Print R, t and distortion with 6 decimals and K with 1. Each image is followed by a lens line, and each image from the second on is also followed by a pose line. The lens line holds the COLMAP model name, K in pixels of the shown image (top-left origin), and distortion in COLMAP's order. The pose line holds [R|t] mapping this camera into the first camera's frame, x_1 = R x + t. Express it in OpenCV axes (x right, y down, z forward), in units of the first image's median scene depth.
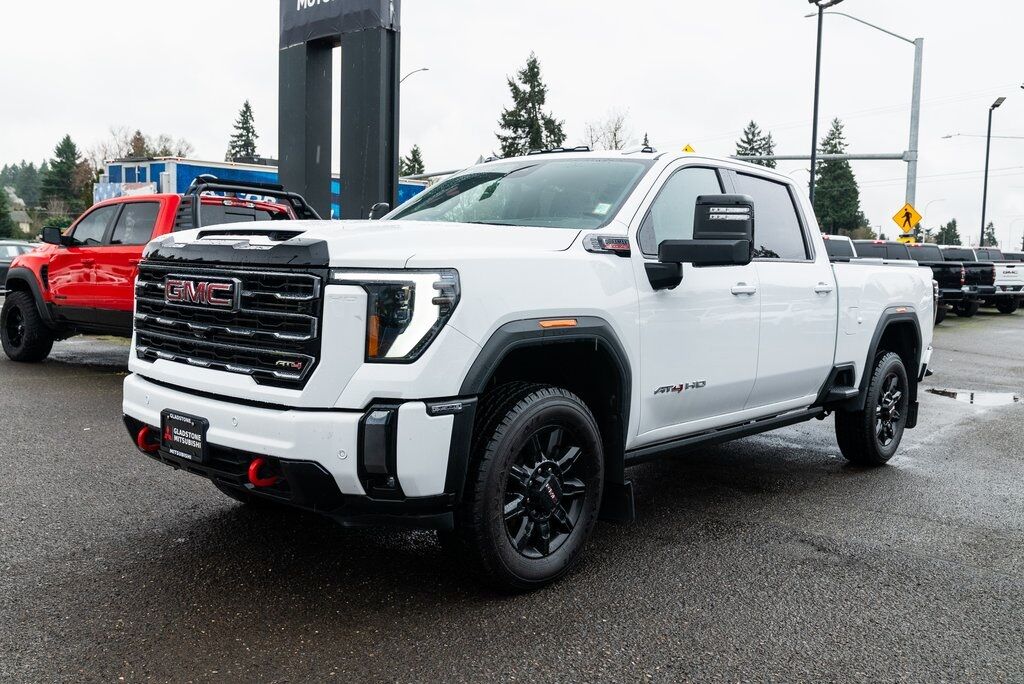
lens RADIAL K [[931.3, 0, 545.3], [0, 931.3, 338.5], [0, 0, 1]] dist [-0.012602, 0.011407]
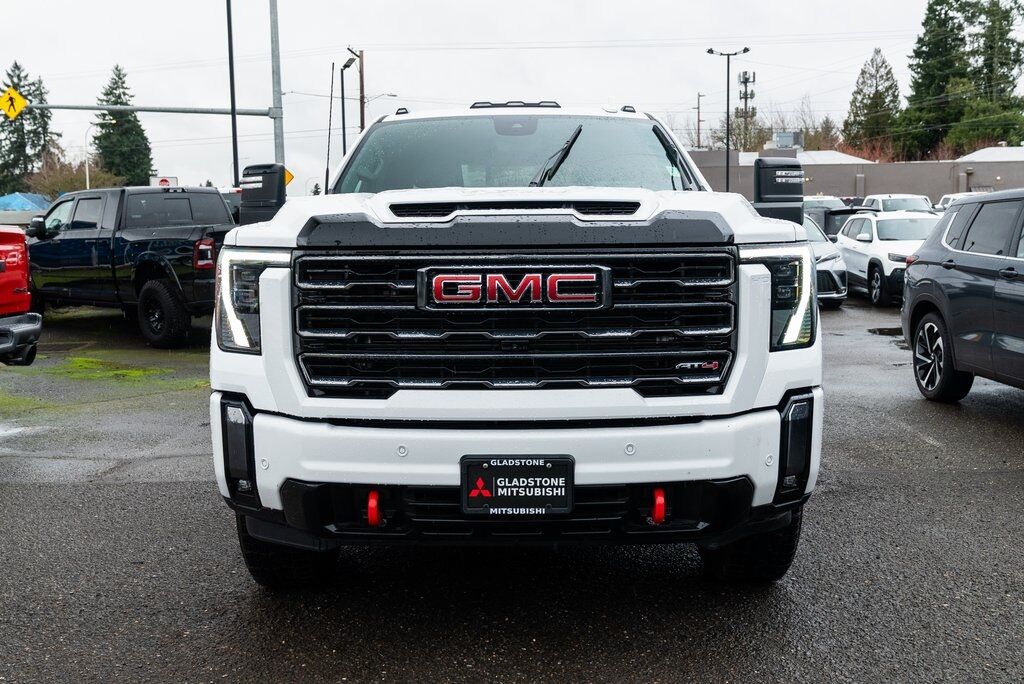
lens RADIAL K [[992.8, 0, 514.8], [0, 992.8, 343.1], [0, 0, 1]] dist [0.007482, 0.000000]
pose [[0.758914, -0.110687, 0.641715, -0.902039], [0.086843, 0.993849, 0.068723, -0.062245], [-0.645375, 0.003574, 0.763858, 0.415152]]
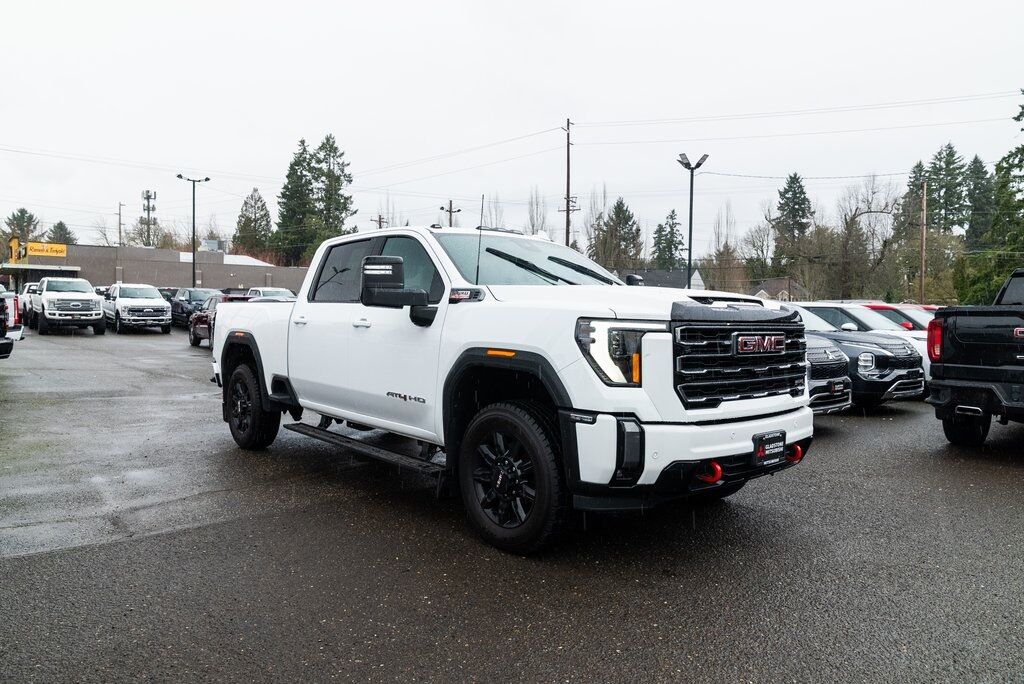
lens RADIAL K [[669.5, 0, 539.2], [0, 669.5, 345.4], [0, 0, 1]] dist [0.003453, 0.000230]
pose [[0.144787, -0.075048, 0.986613, -1.443584], [0.069485, 0.995429, 0.065522, -0.139398], [-0.987020, 0.059069, 0.149340, 1.210822]]
